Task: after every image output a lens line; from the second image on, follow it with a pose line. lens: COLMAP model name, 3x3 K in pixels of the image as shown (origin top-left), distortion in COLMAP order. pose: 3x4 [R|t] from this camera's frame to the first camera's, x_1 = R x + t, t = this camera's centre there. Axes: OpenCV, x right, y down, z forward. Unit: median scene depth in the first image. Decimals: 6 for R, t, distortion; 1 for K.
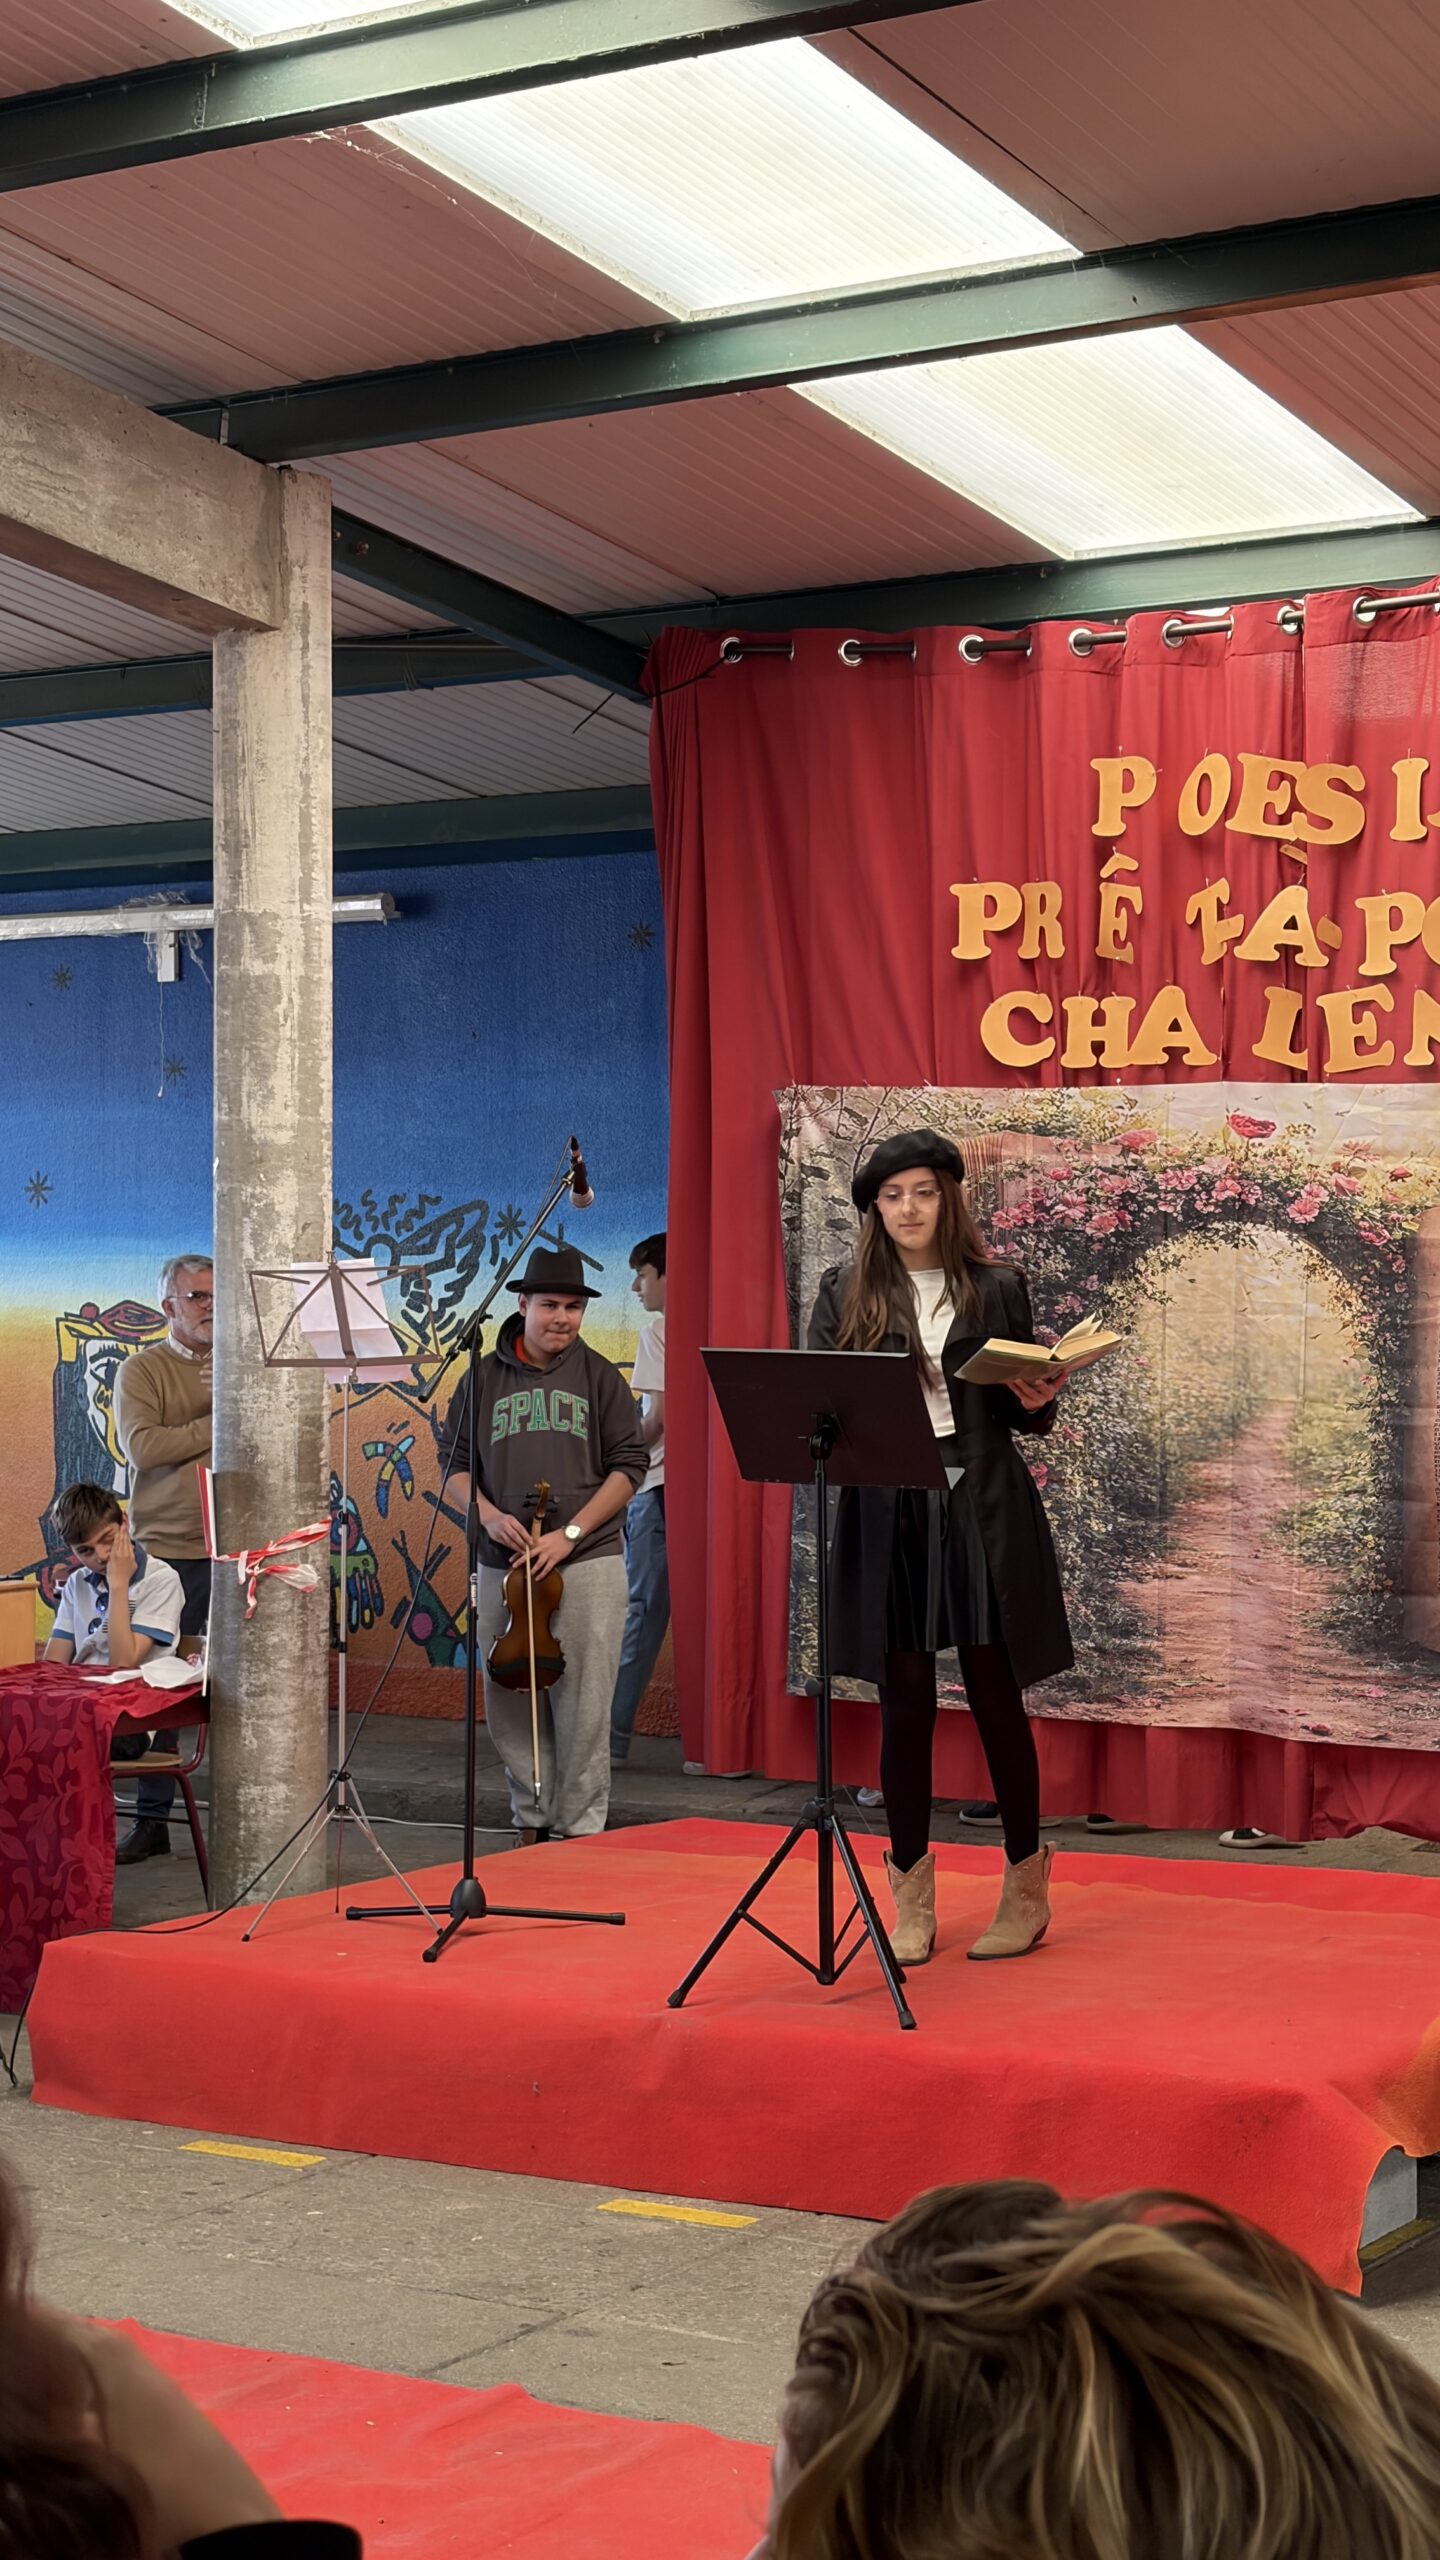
lens RADIAL K [[3474.2, 0, 720.0], [0, 3474.2, 1280.0], [0, 0, 1]] dist [0.103369, -1.002683]
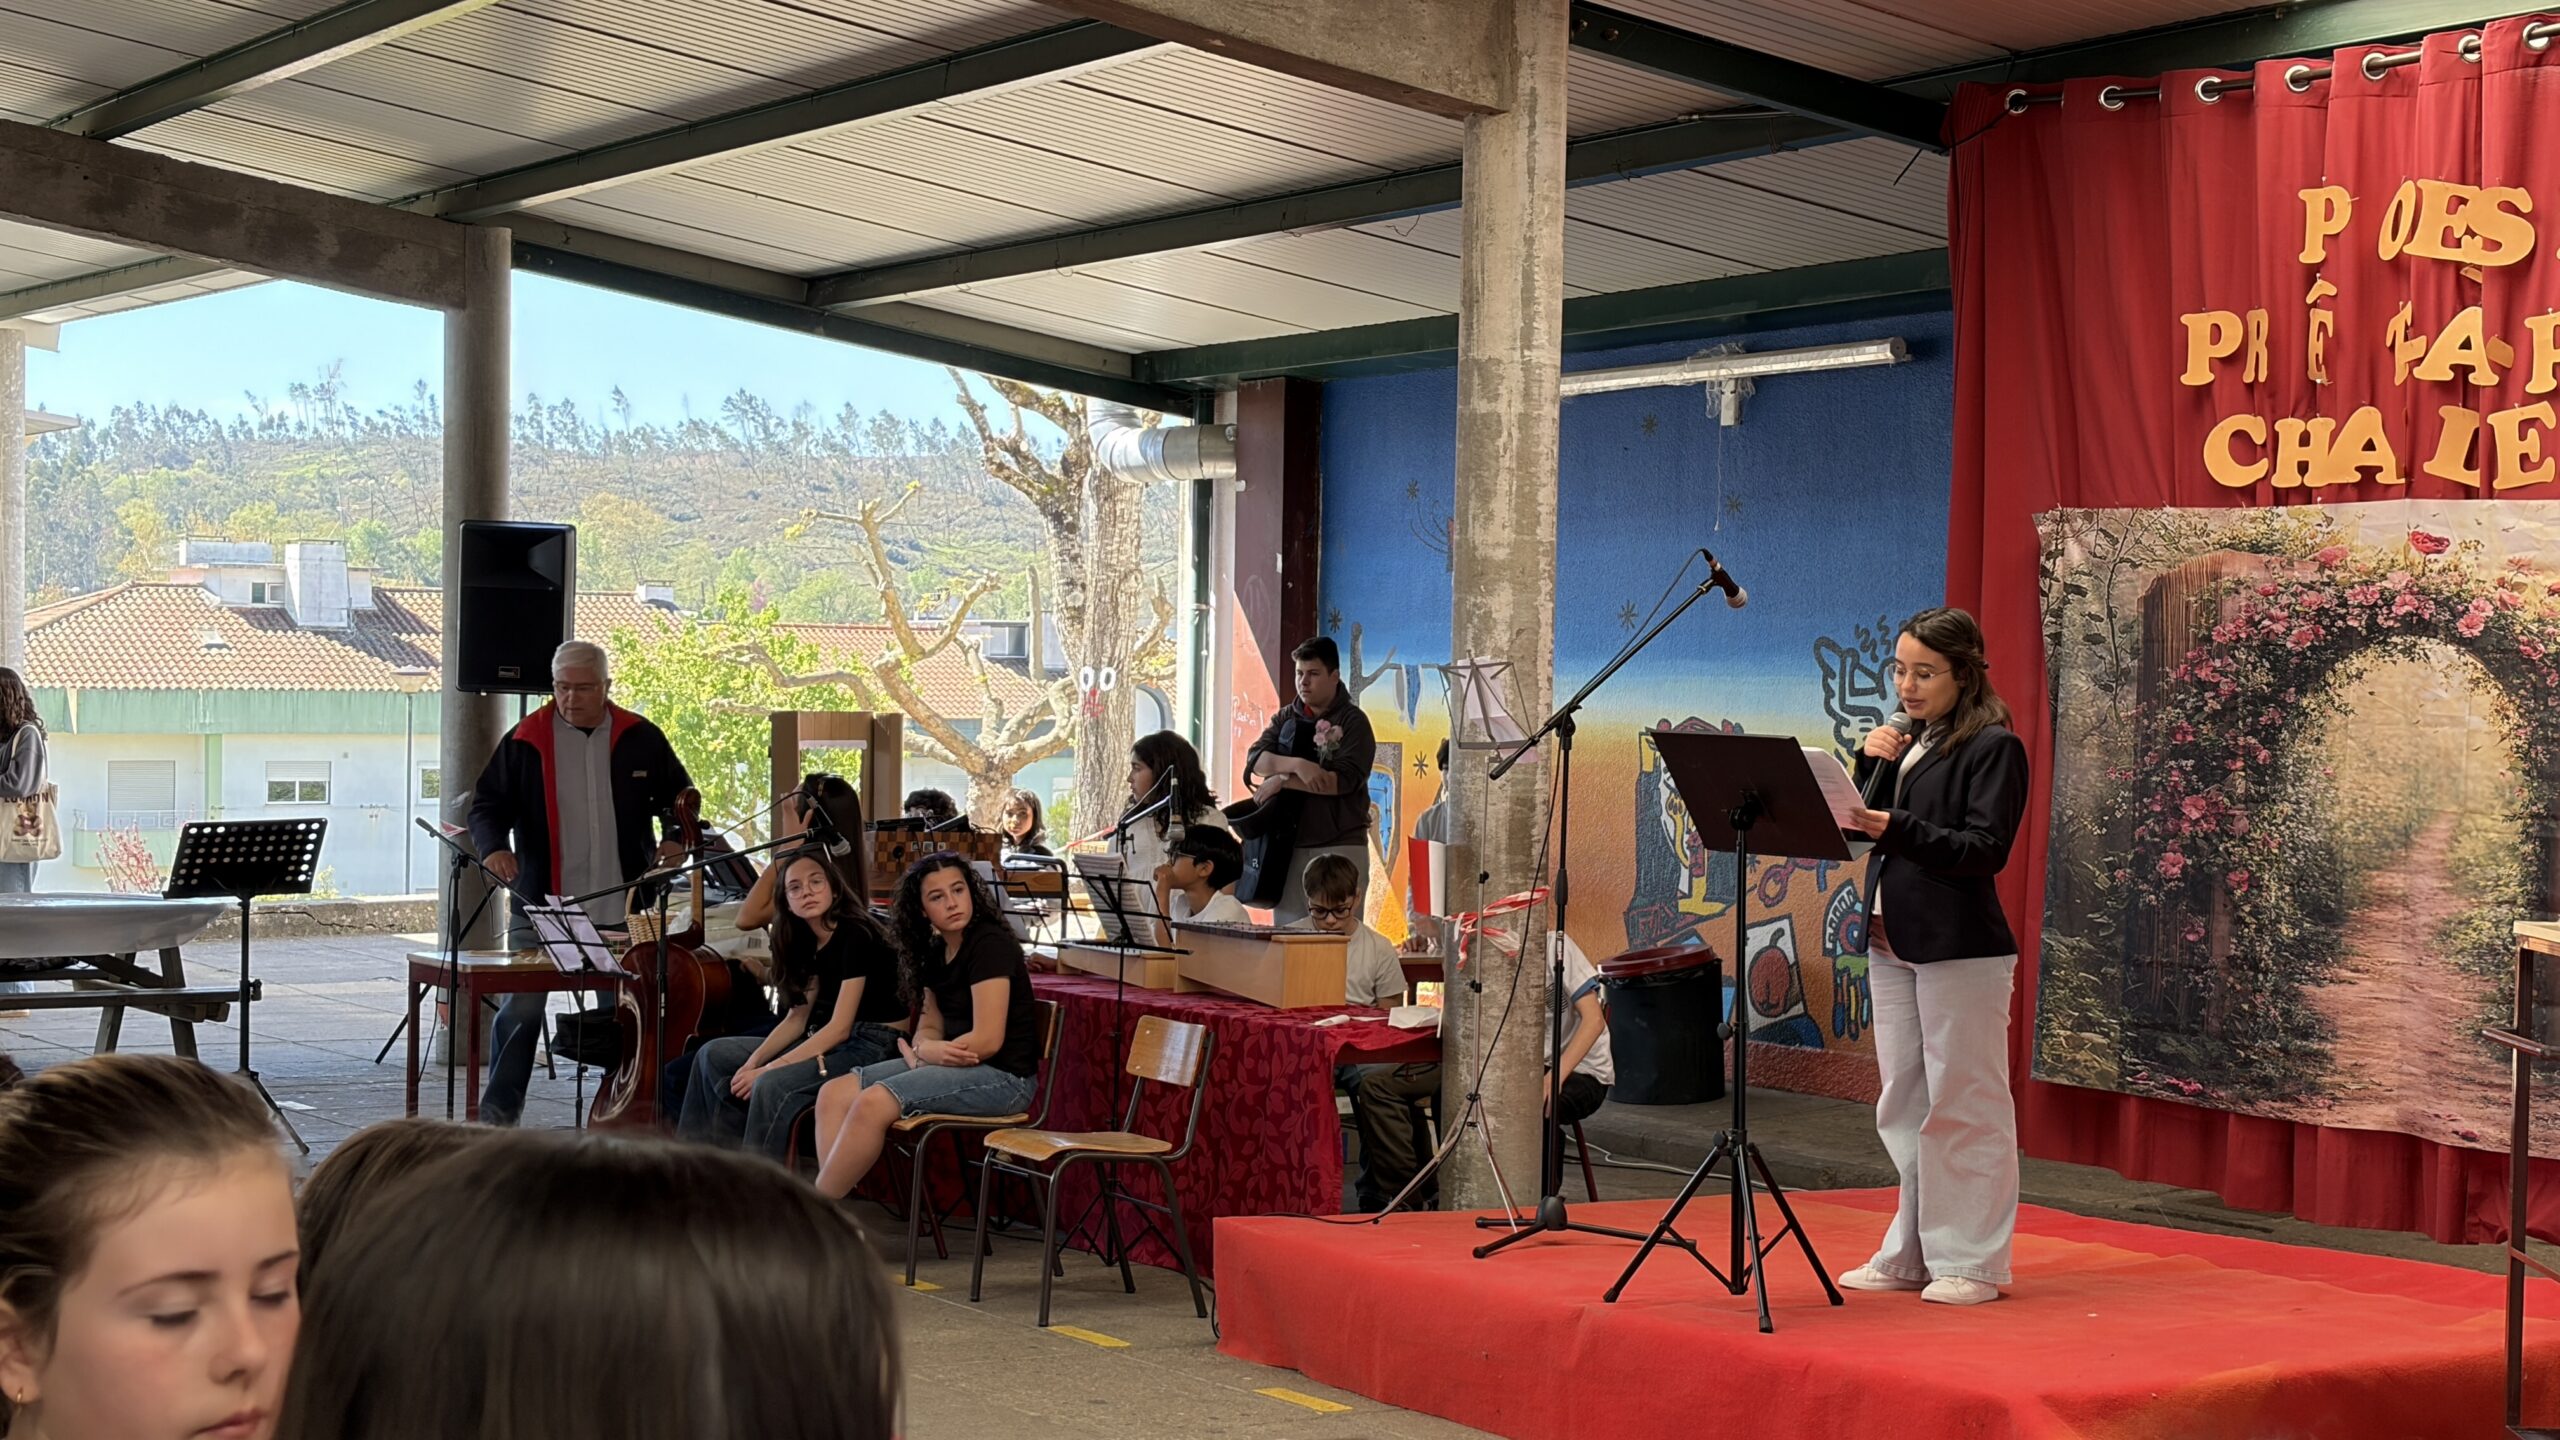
lens RADIAL K [[3474.2, 0, 1280.0], [0, 3474.2, 720.0], [0, 0, 1]] dist [0.103369, -1.002683]
pose [[0.899834, 0.017293, -0.435889, 0.294454], [-0.020405, 0.999789, -0.002460, 0.017208], [0.435755, 0.011108, 0.899997, -0.060975]]
